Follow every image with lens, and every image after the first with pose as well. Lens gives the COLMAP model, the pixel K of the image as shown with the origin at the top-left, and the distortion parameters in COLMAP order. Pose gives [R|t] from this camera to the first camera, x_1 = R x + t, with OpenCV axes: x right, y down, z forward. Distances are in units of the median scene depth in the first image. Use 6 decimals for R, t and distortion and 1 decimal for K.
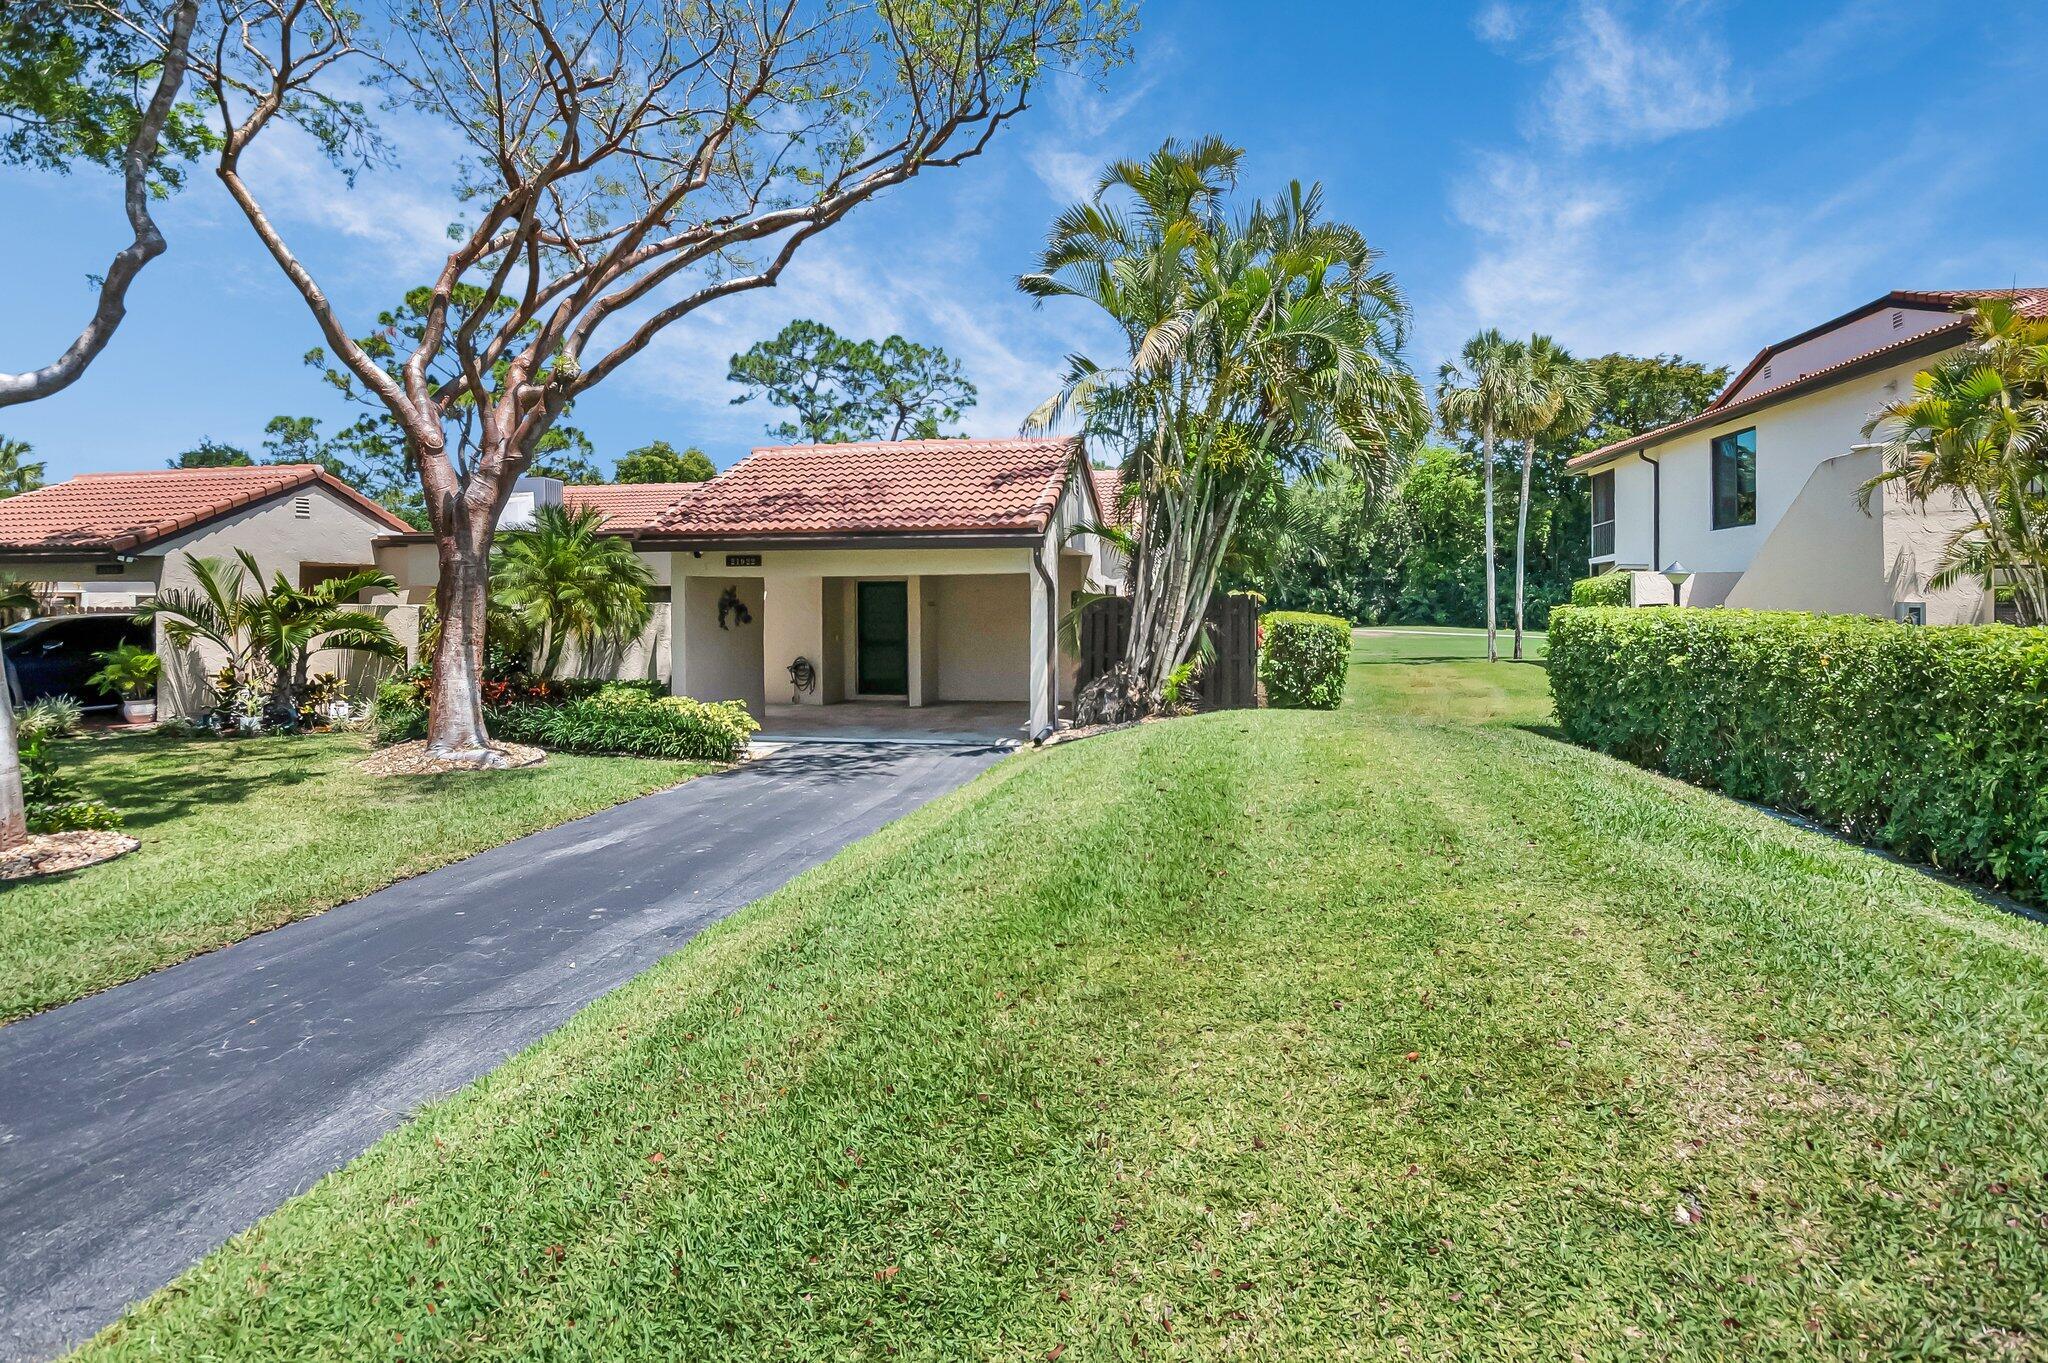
lens RADIAL K [[1107.0, 0, 1039.2], [0, 1107.0, 625.3], [0, 0, 1]] dist [-0.007503, -0.000378]
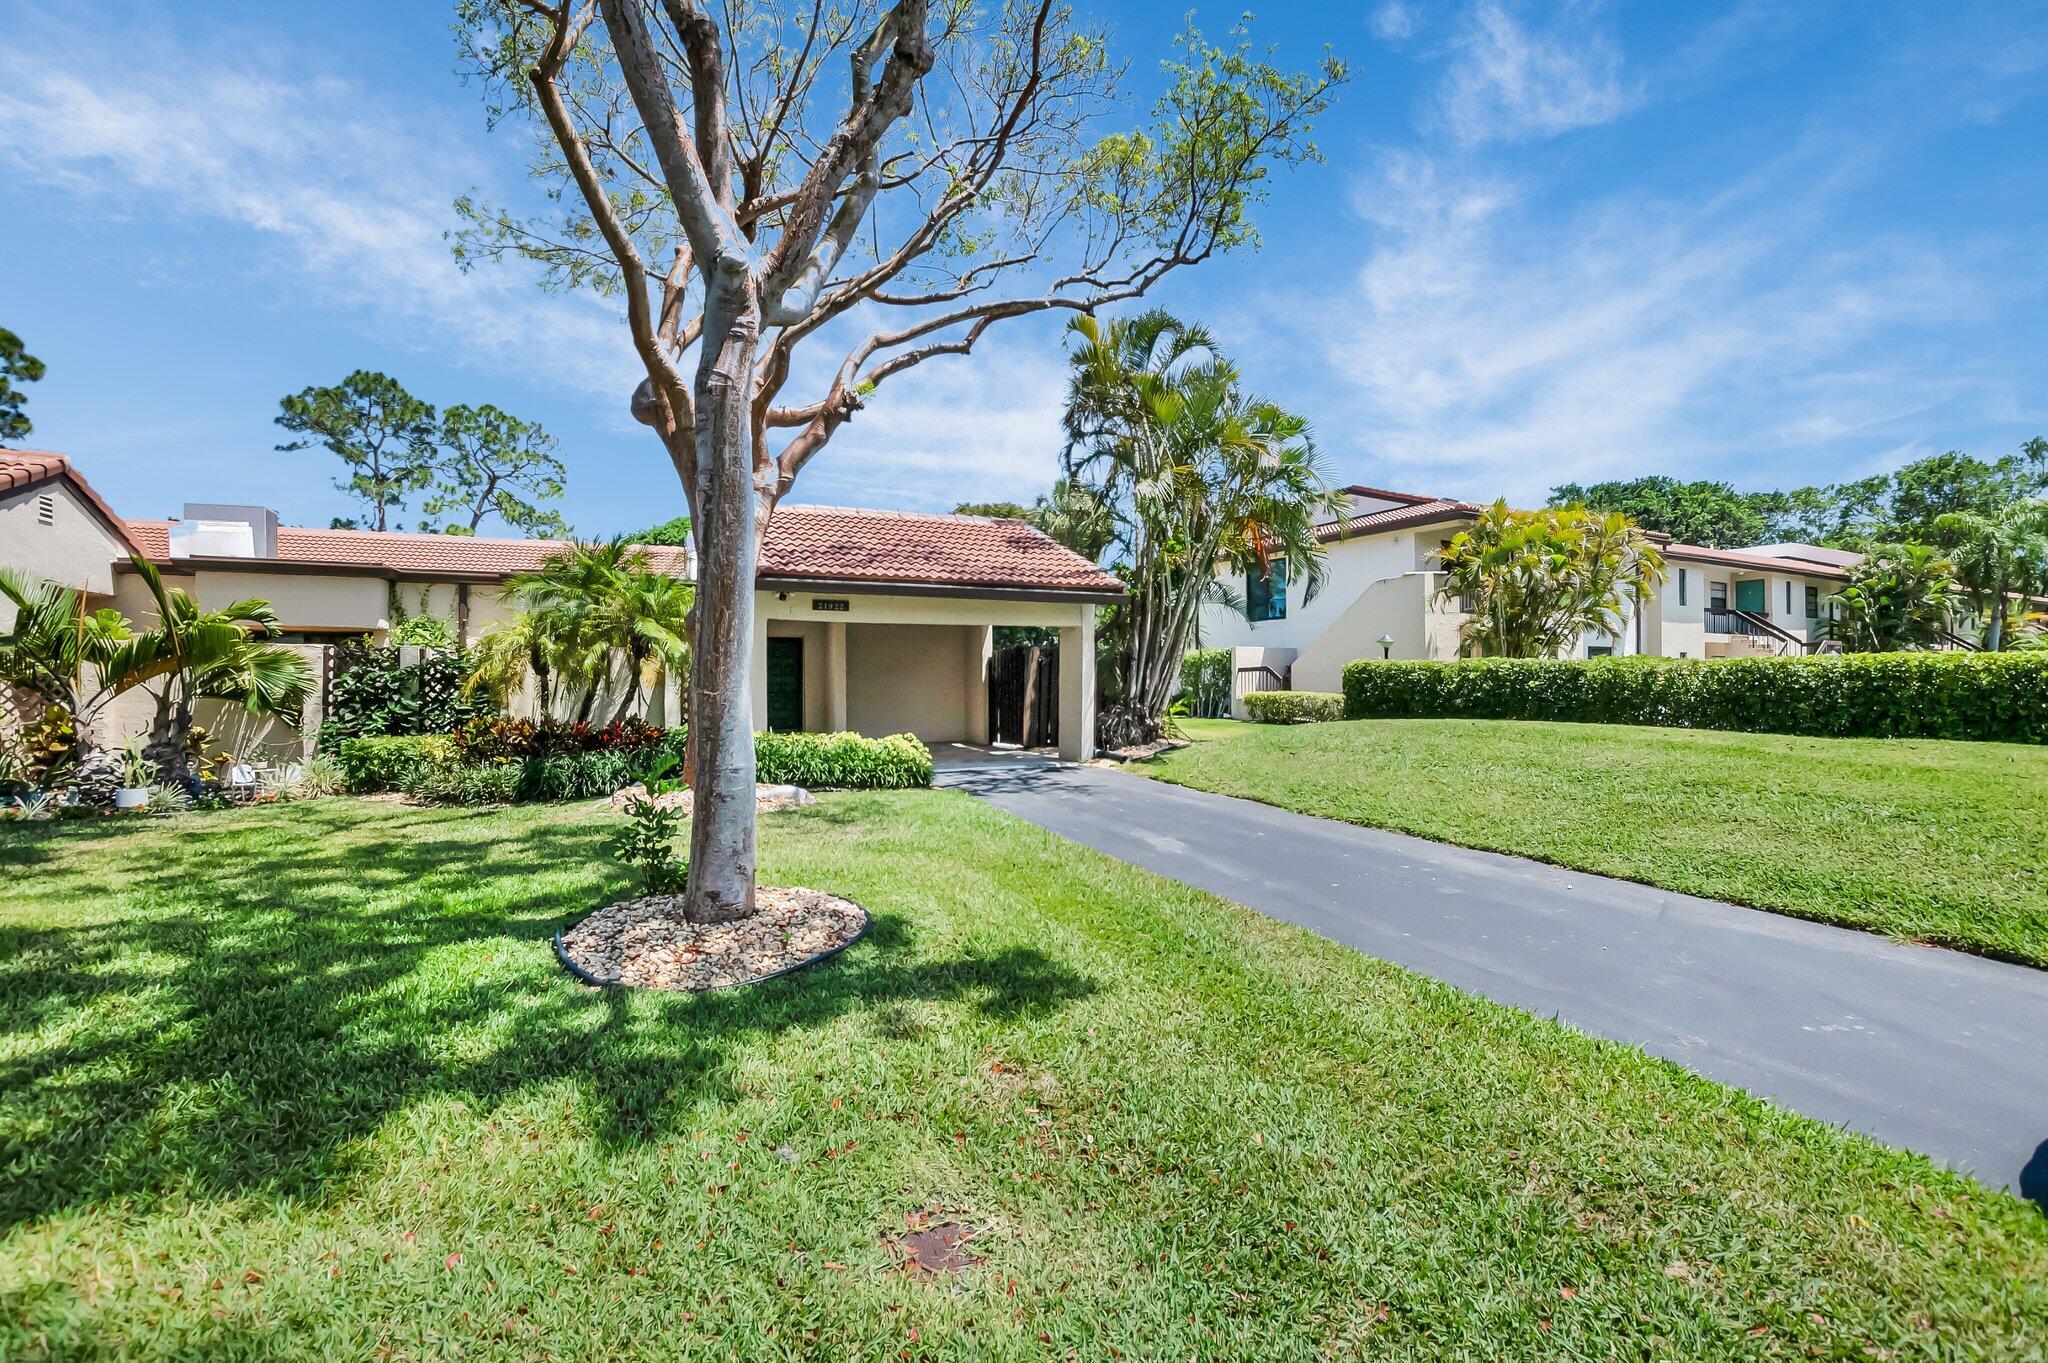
lens RADIAL K [[907.6, 0, 1024.0], [0, 907.6, 681.5], [0, 0, 1]] dist [-0.023719, 0.000515]
pose [[0.822084, 0.003699, 0.569354, -0.525279], [0.010667, 0.999703, -0.021898, 0.029644], [-0.569266, 0.024075, 0.821801, 0.173254]]
